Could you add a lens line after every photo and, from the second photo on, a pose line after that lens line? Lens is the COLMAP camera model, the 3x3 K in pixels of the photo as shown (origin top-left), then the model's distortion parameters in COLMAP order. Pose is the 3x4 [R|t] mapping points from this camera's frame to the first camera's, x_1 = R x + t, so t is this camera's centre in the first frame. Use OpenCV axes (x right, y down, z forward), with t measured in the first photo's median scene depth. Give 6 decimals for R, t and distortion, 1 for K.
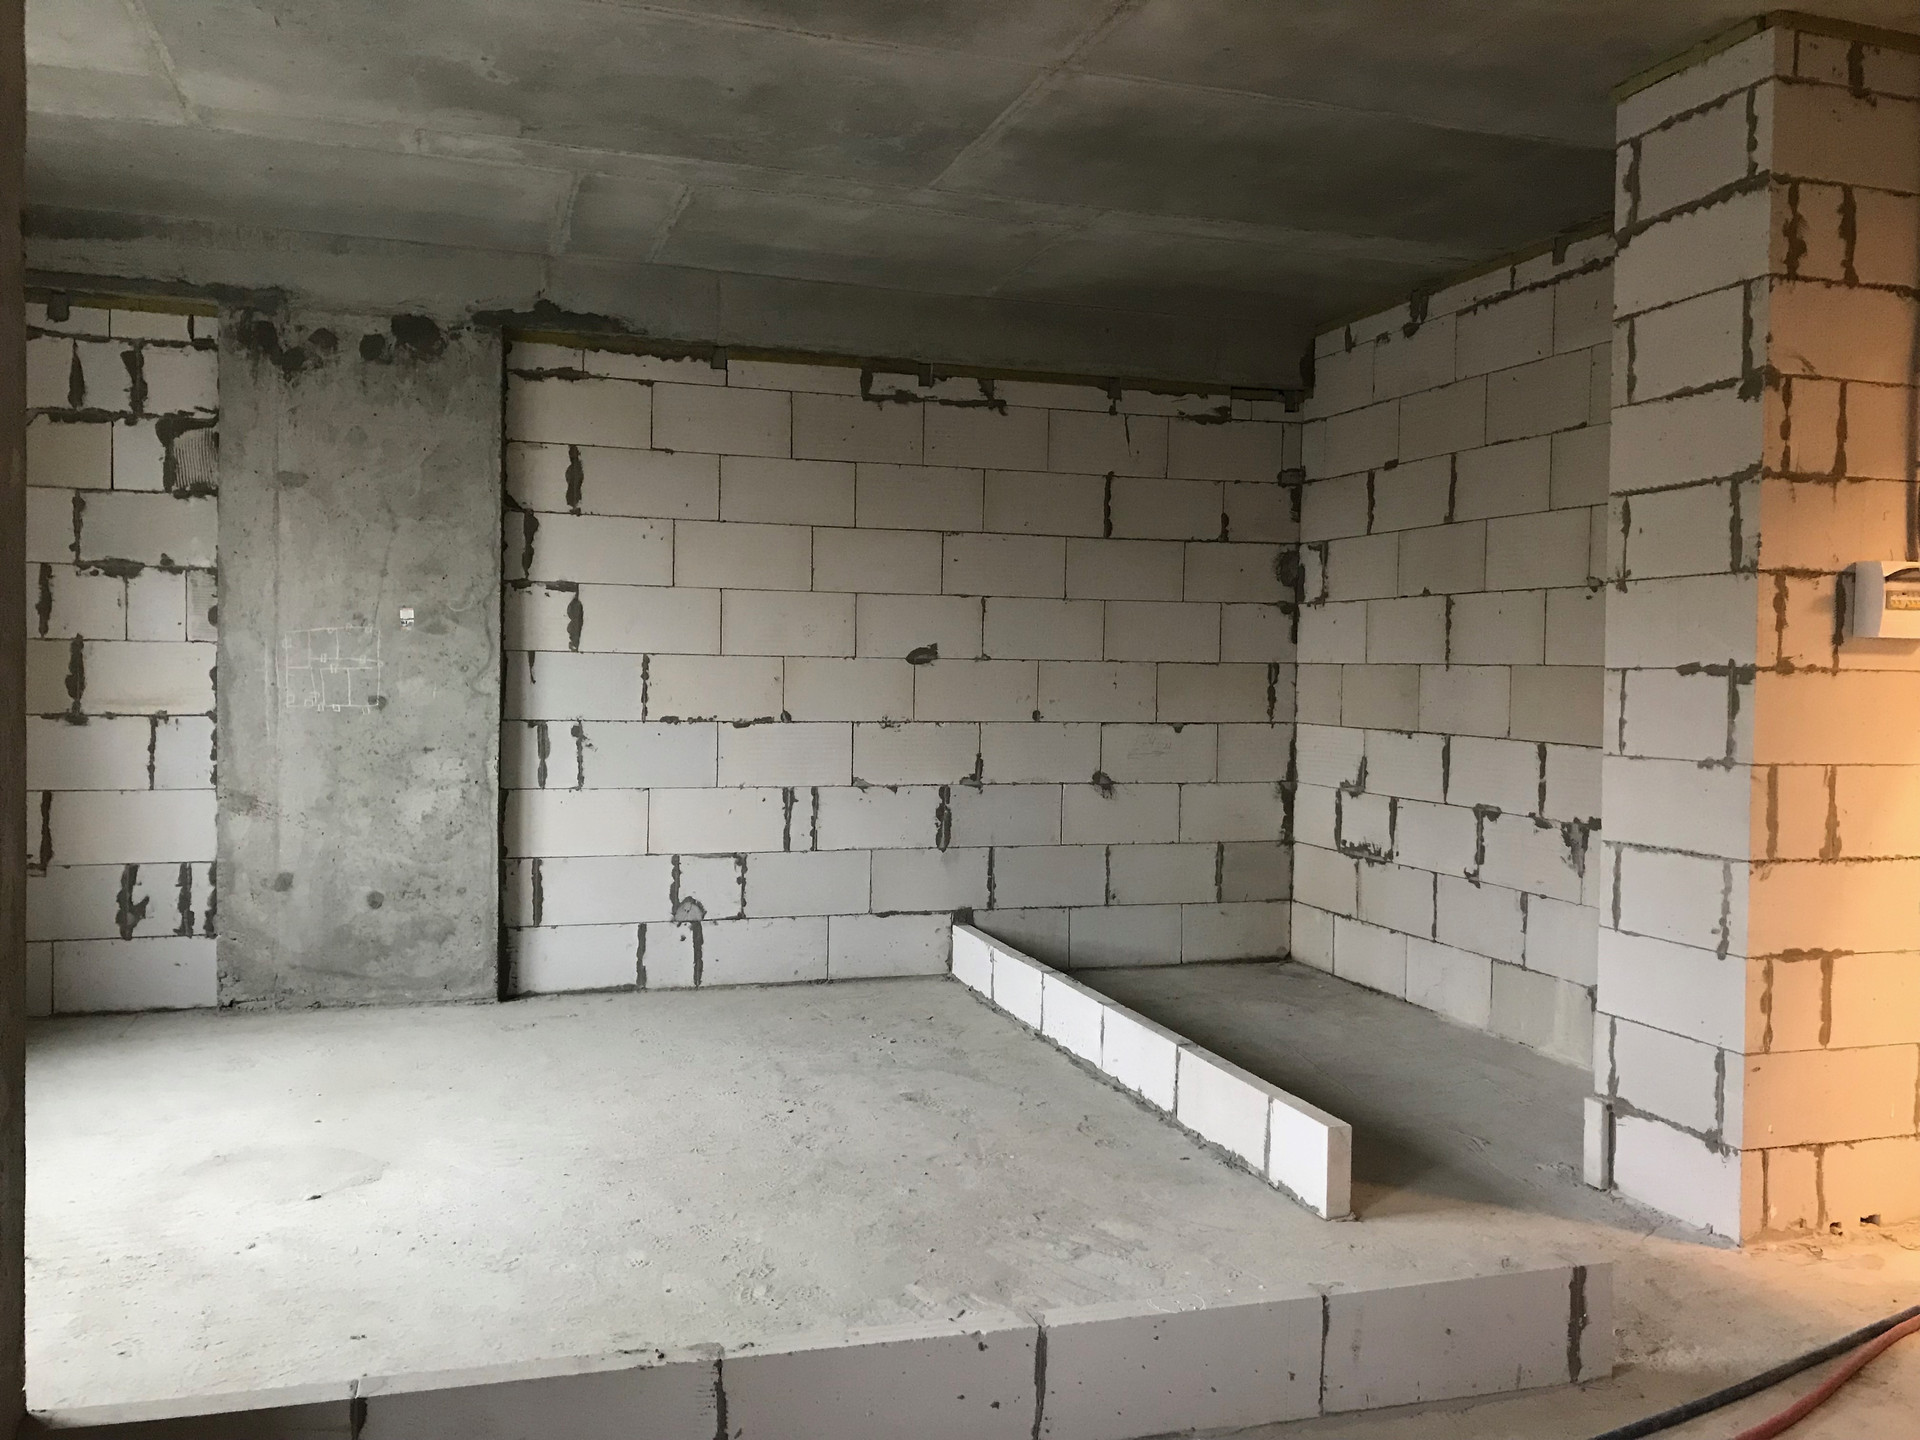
lens RADIAL K [[1576.1, 0, 920.9], [0, 1576.1, 716.4], [0, 0, 1]] dist [0.054077, -0.060310]
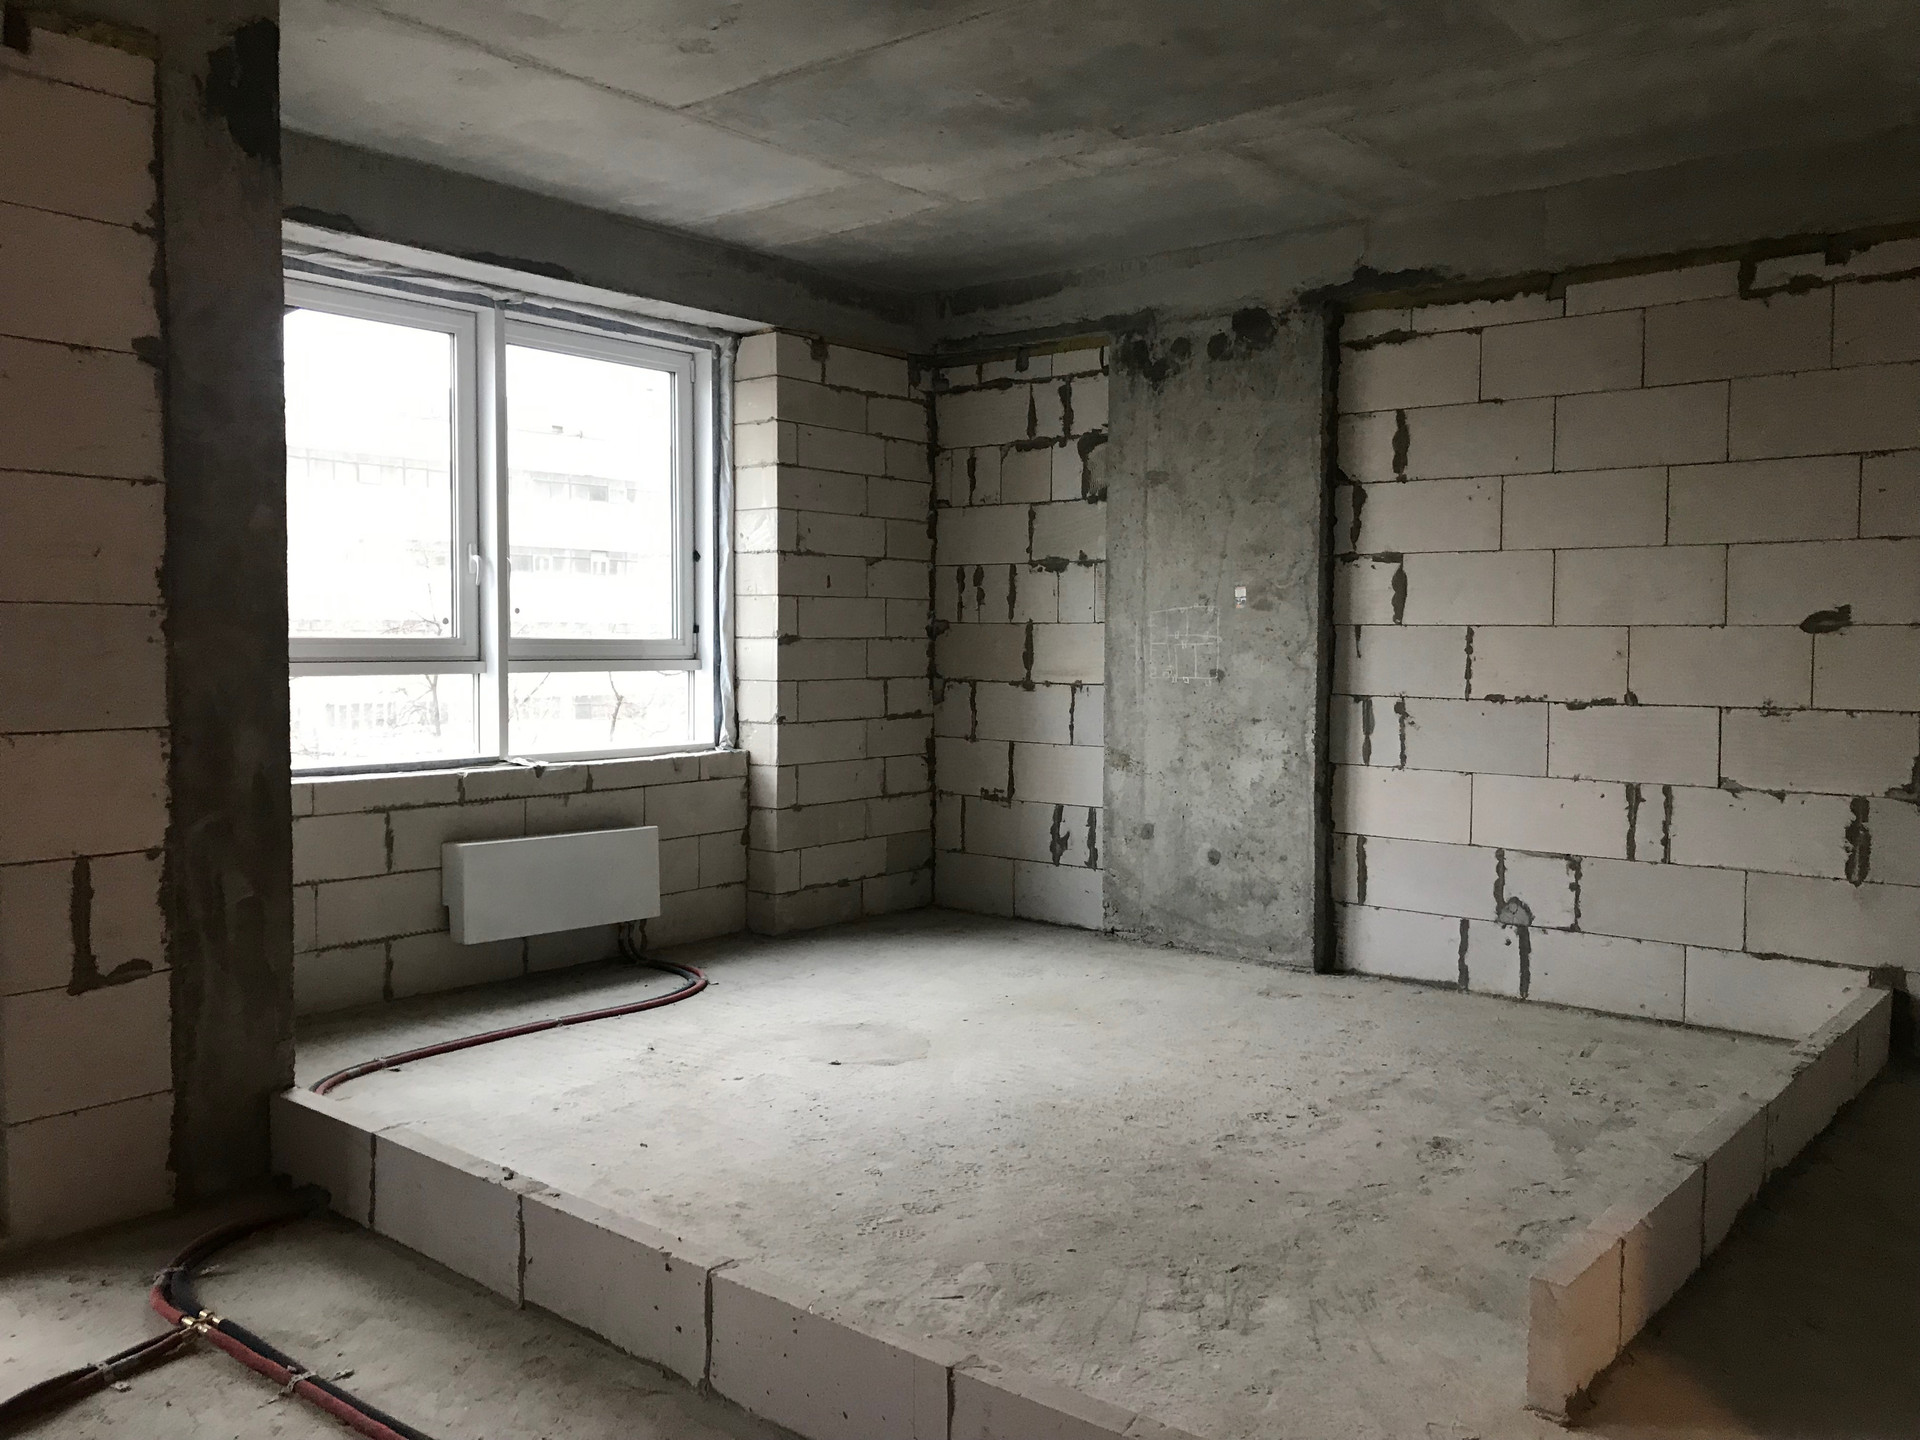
lens RADIAL K [[1576.1, 0, 966.7], [0, 1576.1, 714.4], [0, 0, 1]] dist [0.054077, -0.060310]
pose [[0.545806, 0.030253, -0.837365, 0.475467], [-0.025274, 0.999488, 0.019637, 0.001104], [0.837530, 0.010445, 0.546291, 0.272193]]
